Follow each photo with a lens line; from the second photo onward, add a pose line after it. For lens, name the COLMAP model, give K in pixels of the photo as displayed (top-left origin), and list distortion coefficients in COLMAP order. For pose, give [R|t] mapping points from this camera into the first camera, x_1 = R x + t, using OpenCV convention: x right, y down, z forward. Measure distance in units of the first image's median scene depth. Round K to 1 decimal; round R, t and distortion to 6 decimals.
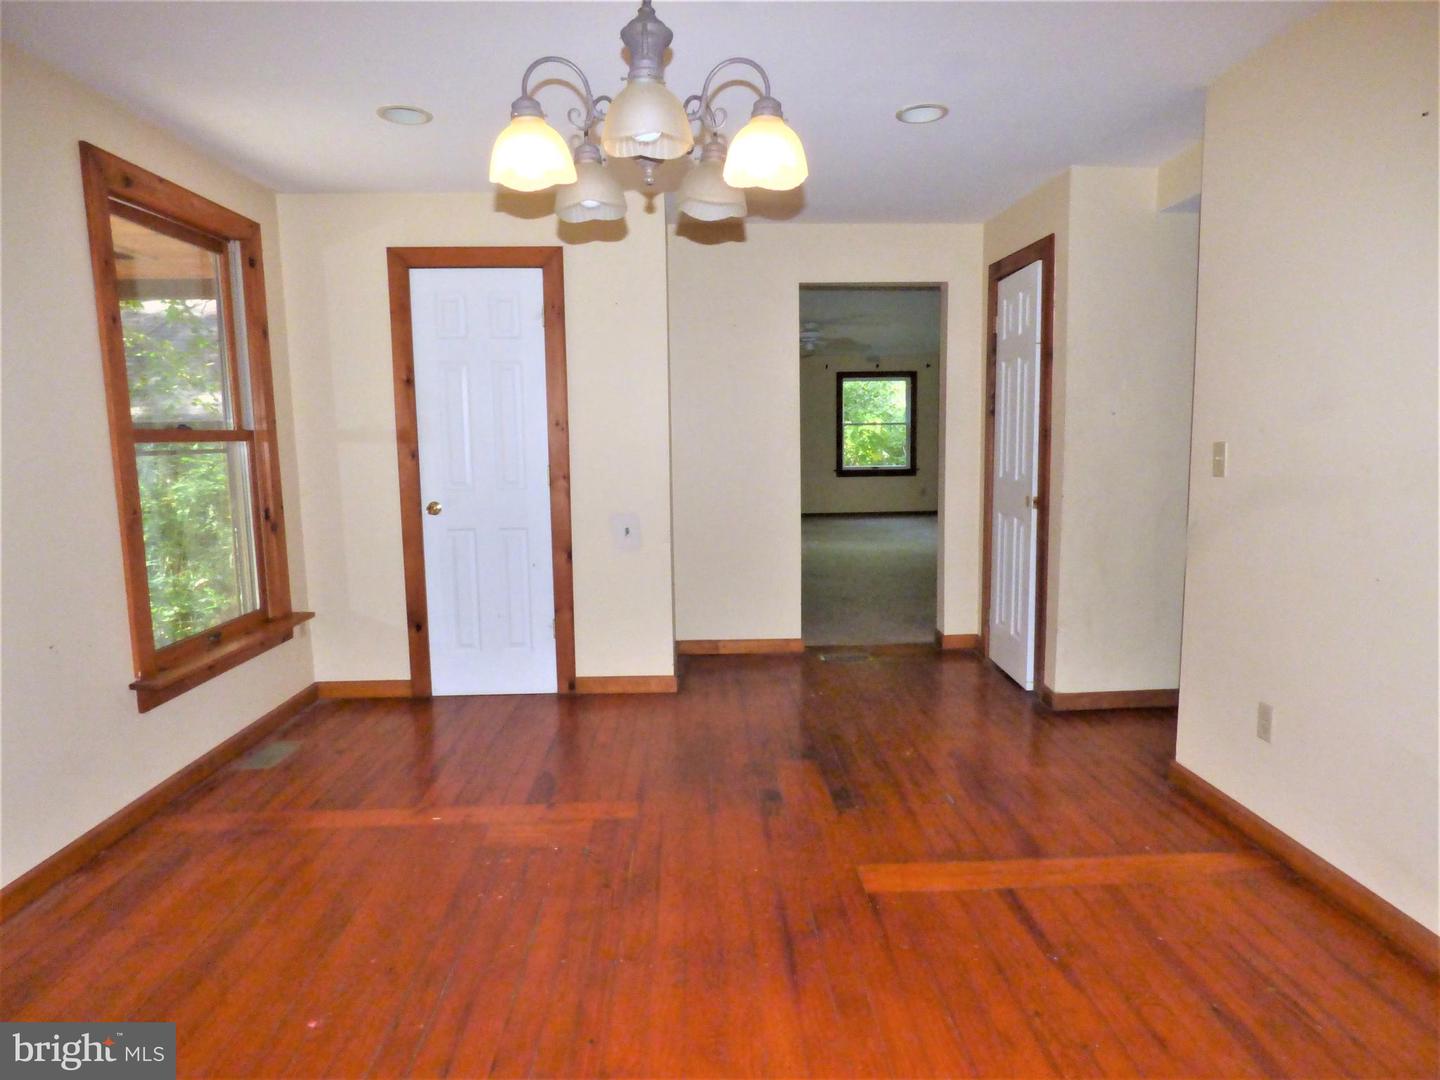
lens RADIAL K [[880.5, 0, 715.7], [0, 880.5, 534.9], [0, 0, 1]] dist [-0.008248, 0.000455]
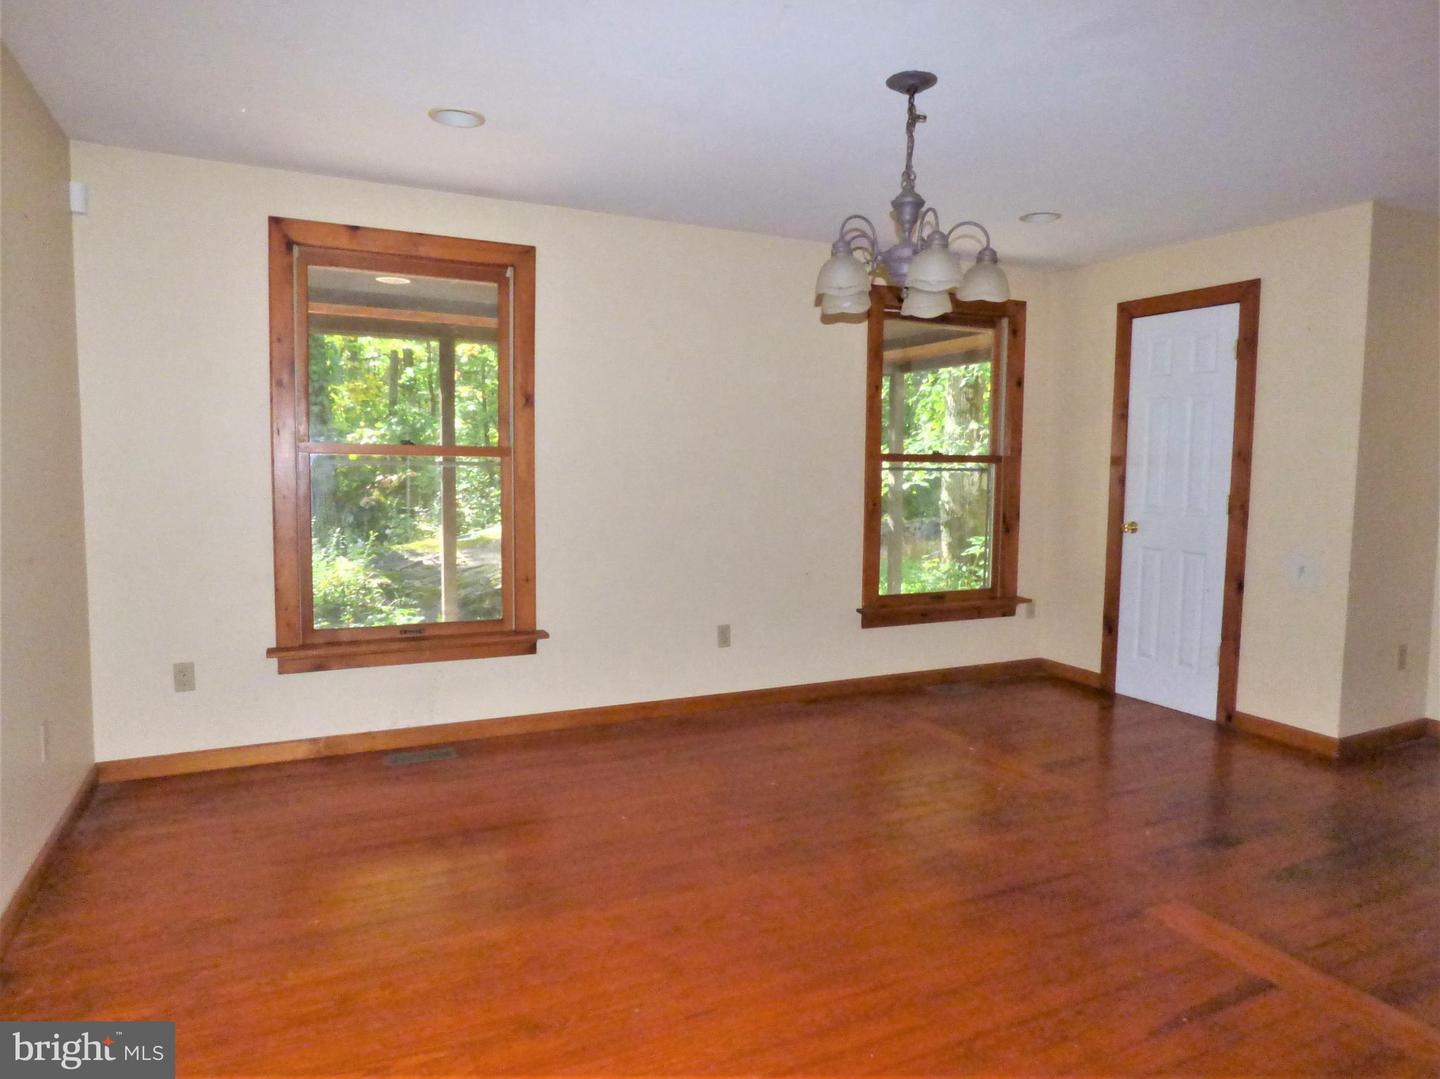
lens RADIAL K [[880.5, 0, 715.7], [0, 880.5, 534.4], [0, 0, 1]] dist [-0.008248, 0.000455]
pose [[0.408225, 0.095862, -0.907834, 0.506088], [-0.123650, 0.991113, 0.049054, -0.010816], [0.904469, 0.092229, 0.416450, 0.049211]]
